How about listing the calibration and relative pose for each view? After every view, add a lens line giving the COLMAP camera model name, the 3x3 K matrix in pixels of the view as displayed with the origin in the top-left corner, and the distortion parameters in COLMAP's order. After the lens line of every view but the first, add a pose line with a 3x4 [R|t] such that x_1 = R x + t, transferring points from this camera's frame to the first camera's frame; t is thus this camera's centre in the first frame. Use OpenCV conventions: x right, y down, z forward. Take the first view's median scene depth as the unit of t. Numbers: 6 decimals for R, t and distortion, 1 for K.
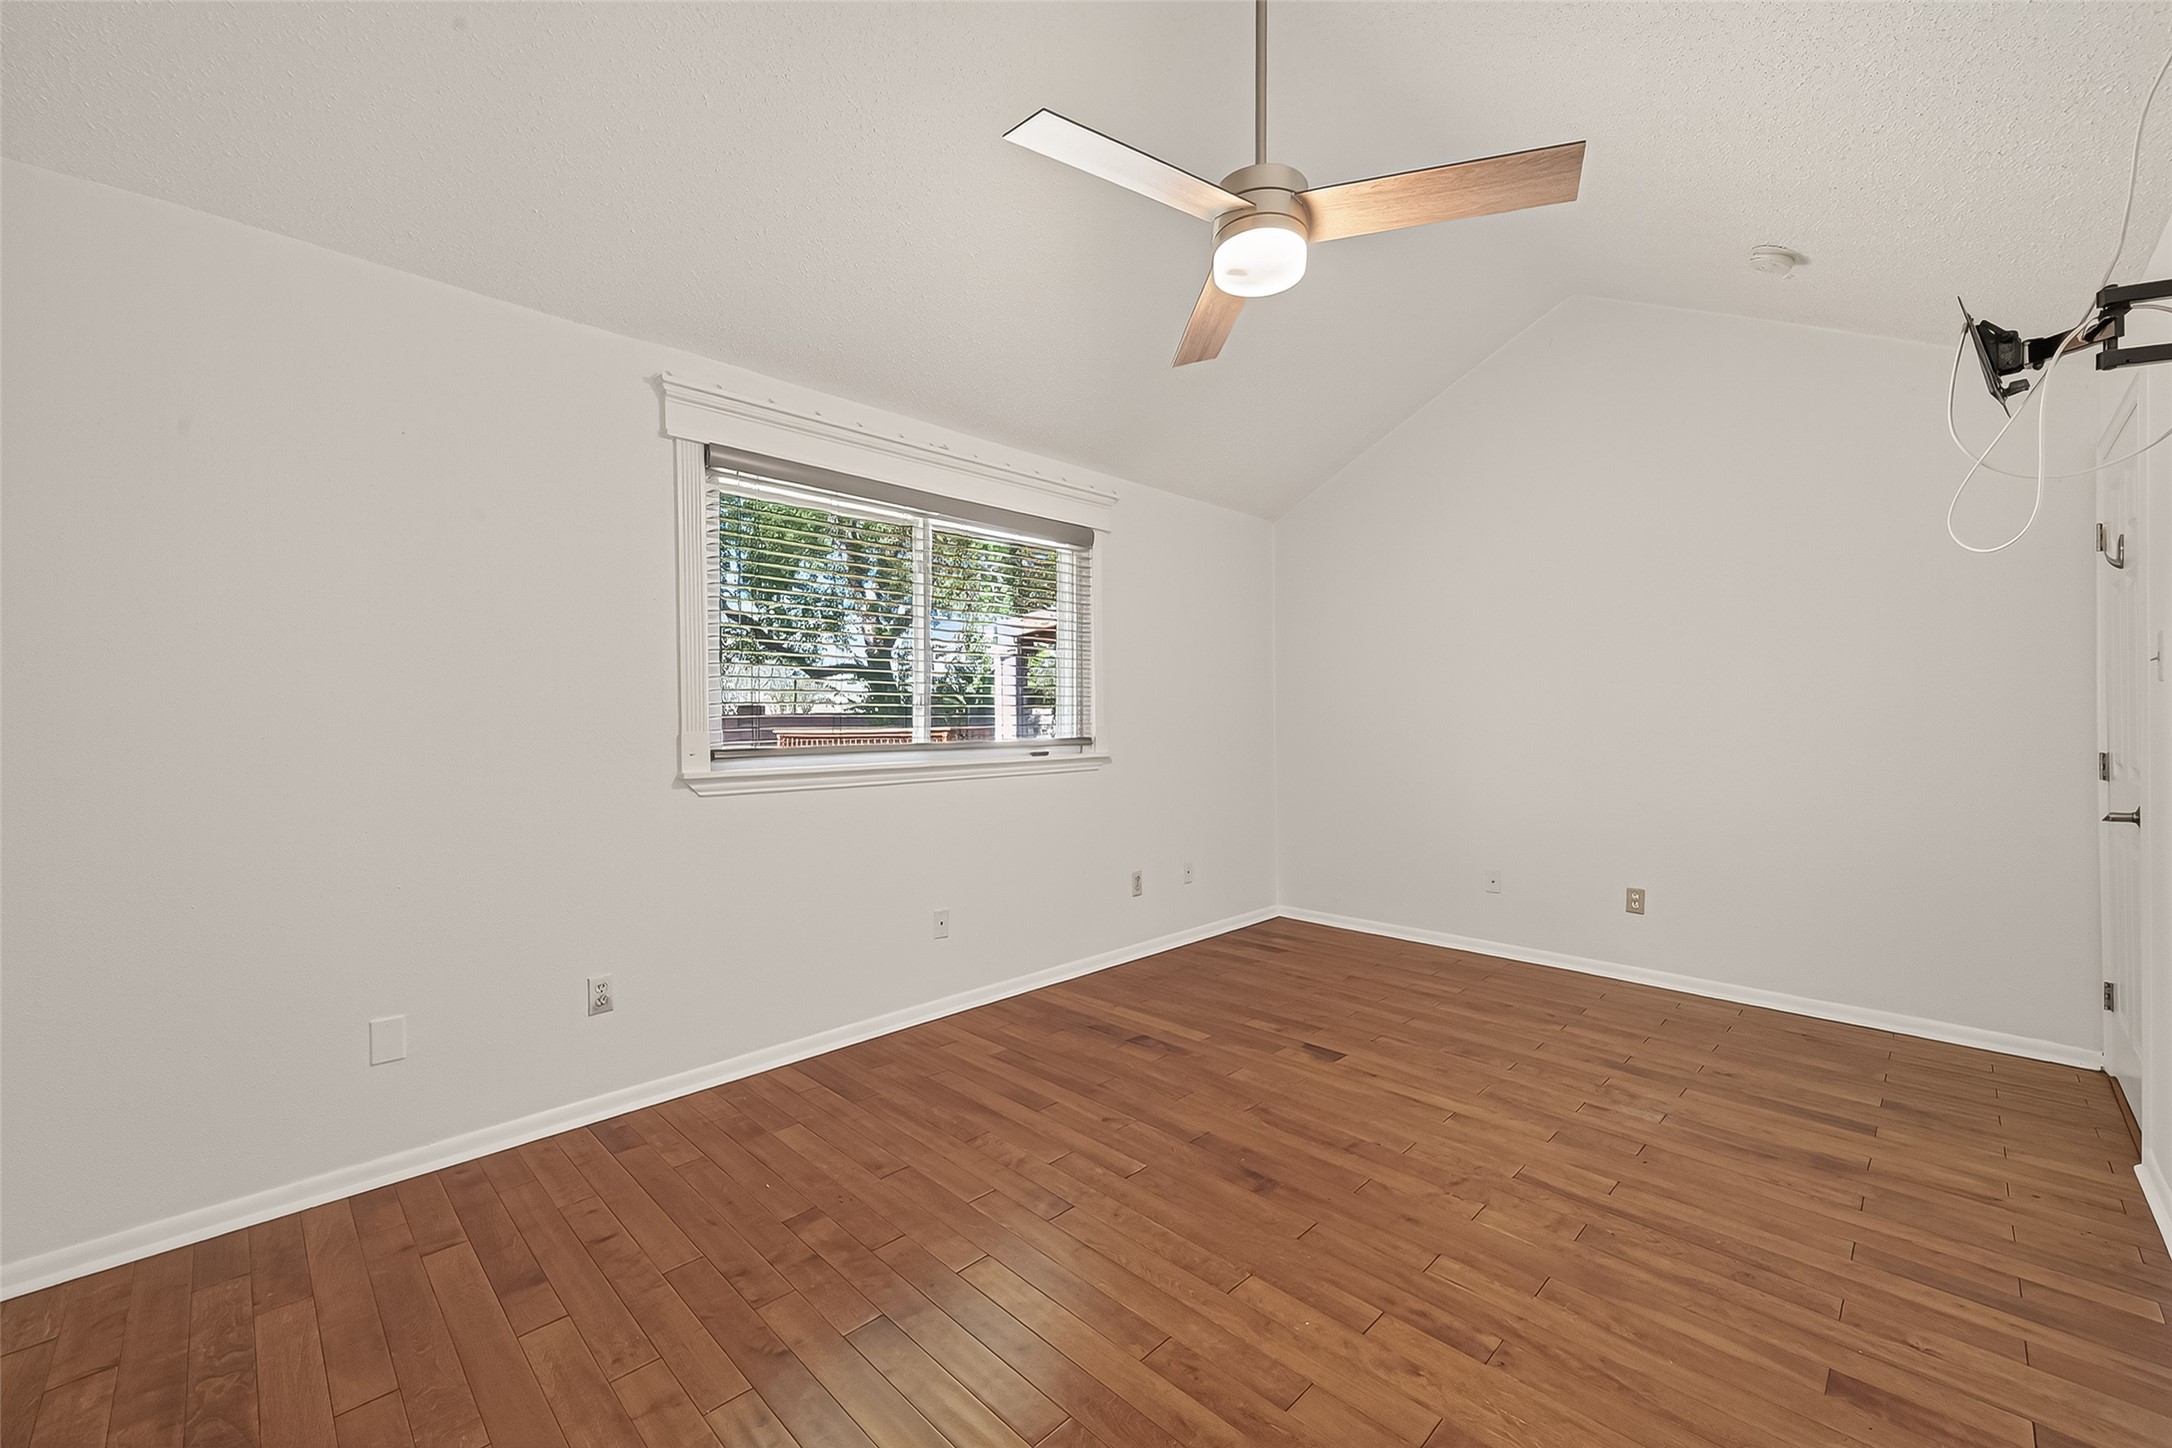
lens RADIAL K [[862.6, 0, 1088.8], [0, 862.6, 724.1], [0, 0, 1]] dist [0.010274, 0.000195]
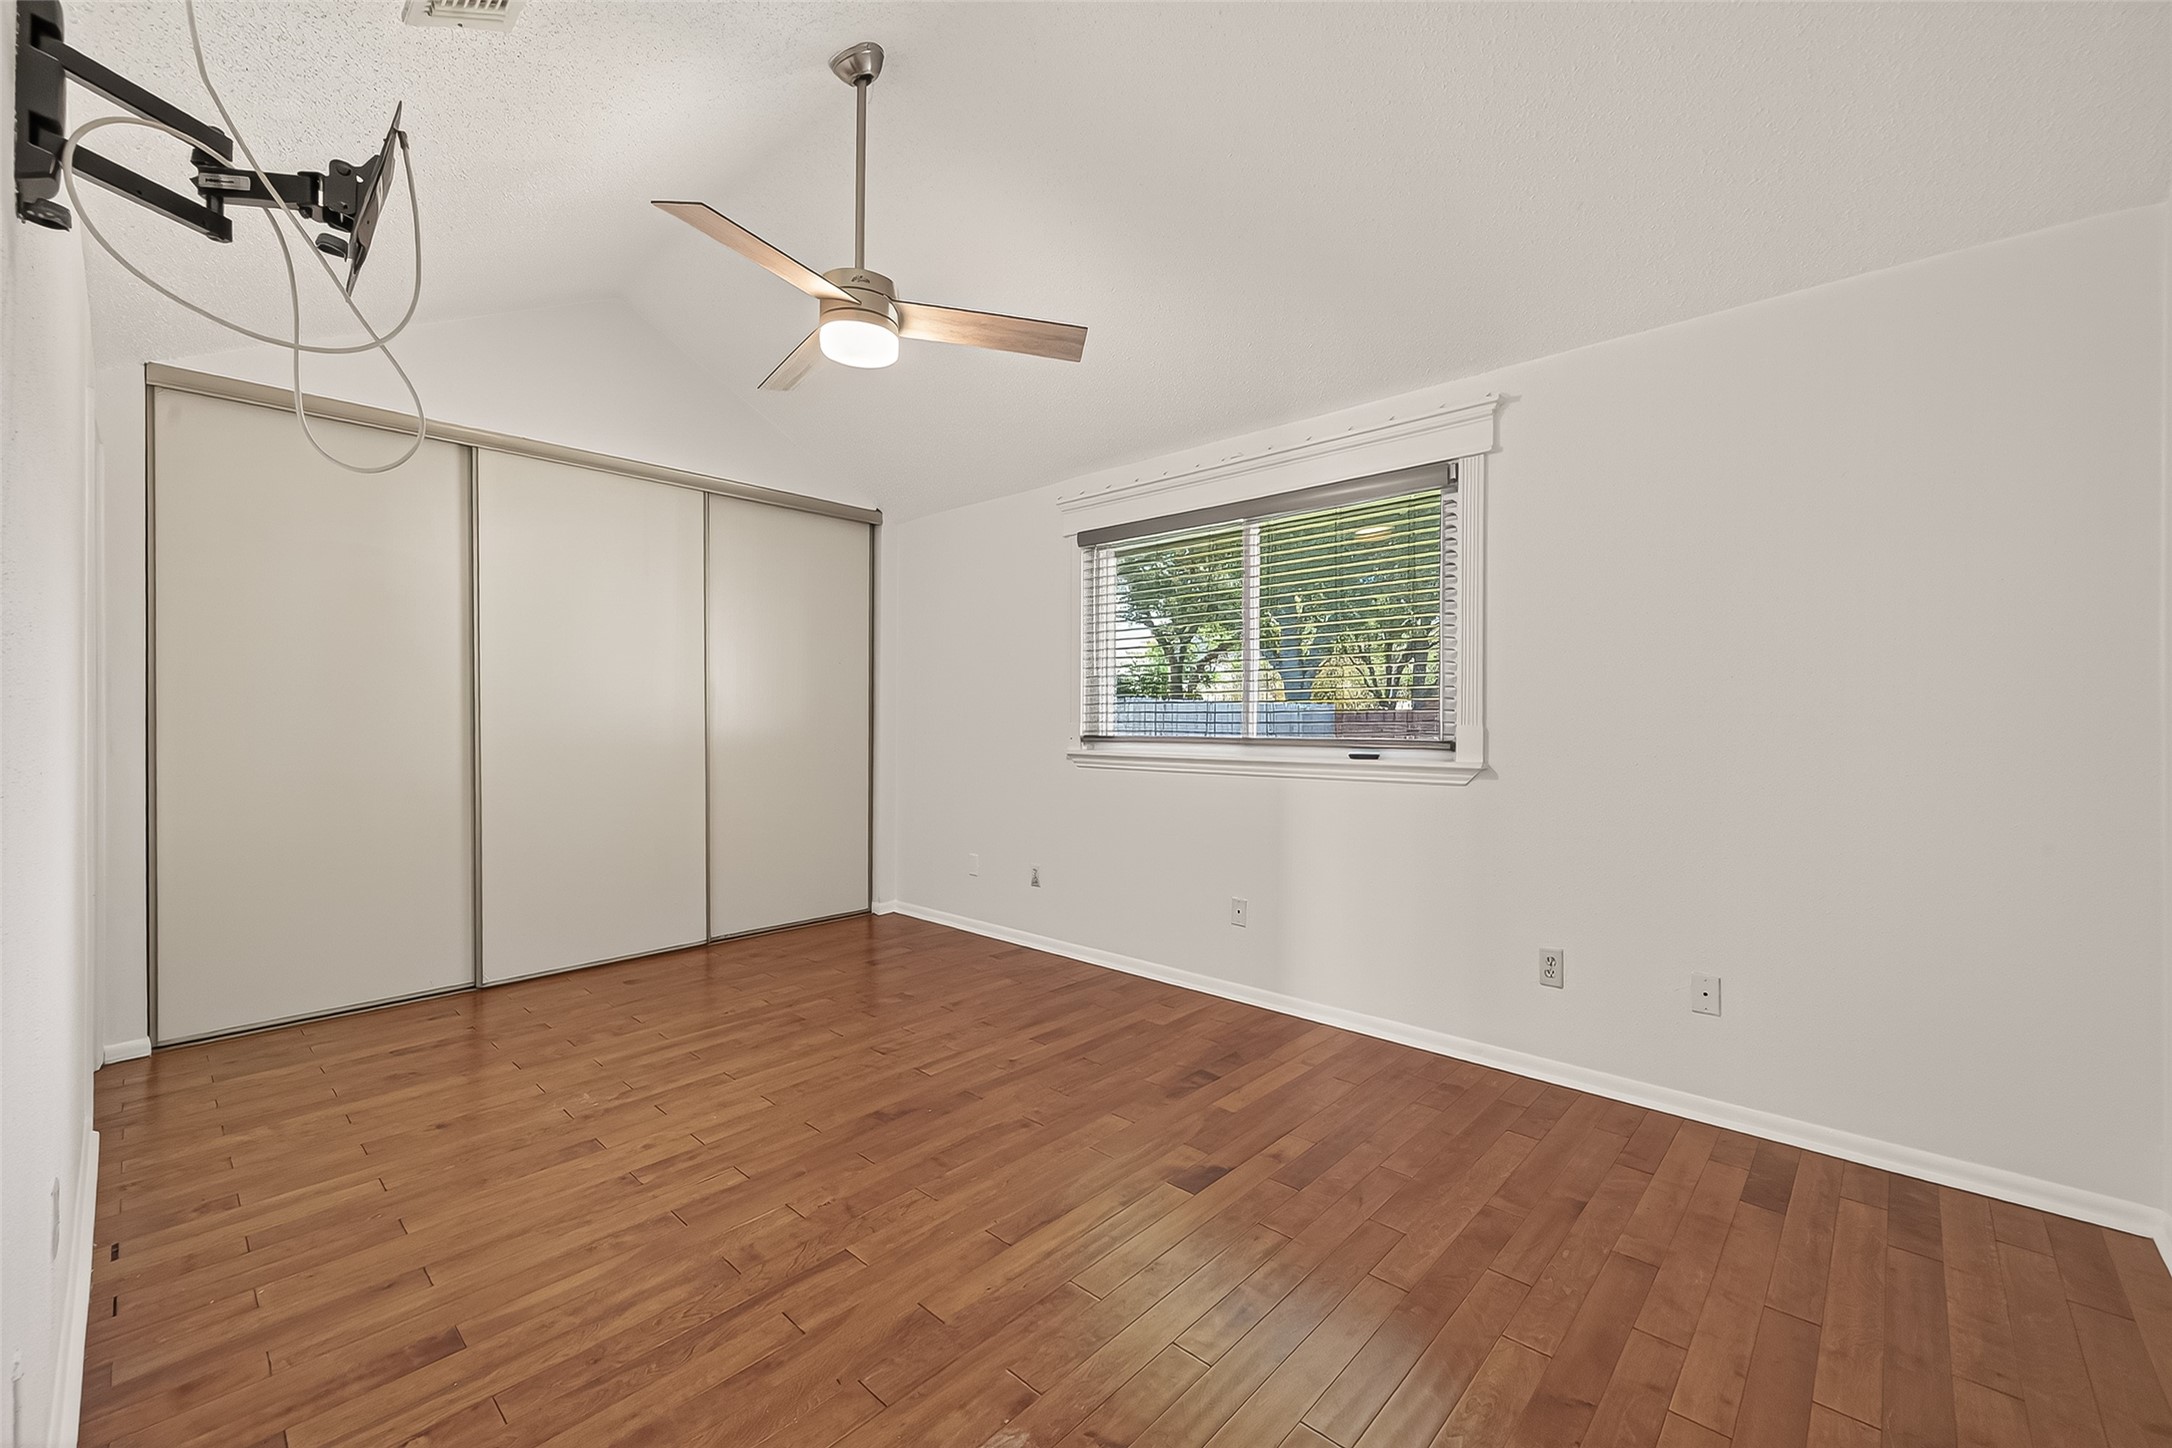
lens RADIAL K [[873.2, 0, 1087.5], [0, 873.2, 718.8], [0, 0, 1]] dist [0.008690, -0.000199]
pose [[0.043029, 0.002262, -0.999071, 1.205040], [-0.006374, 0.999978, 0.001990, -0.003563], [0.999054, 0.006282, 0.043042, 1.059746]]
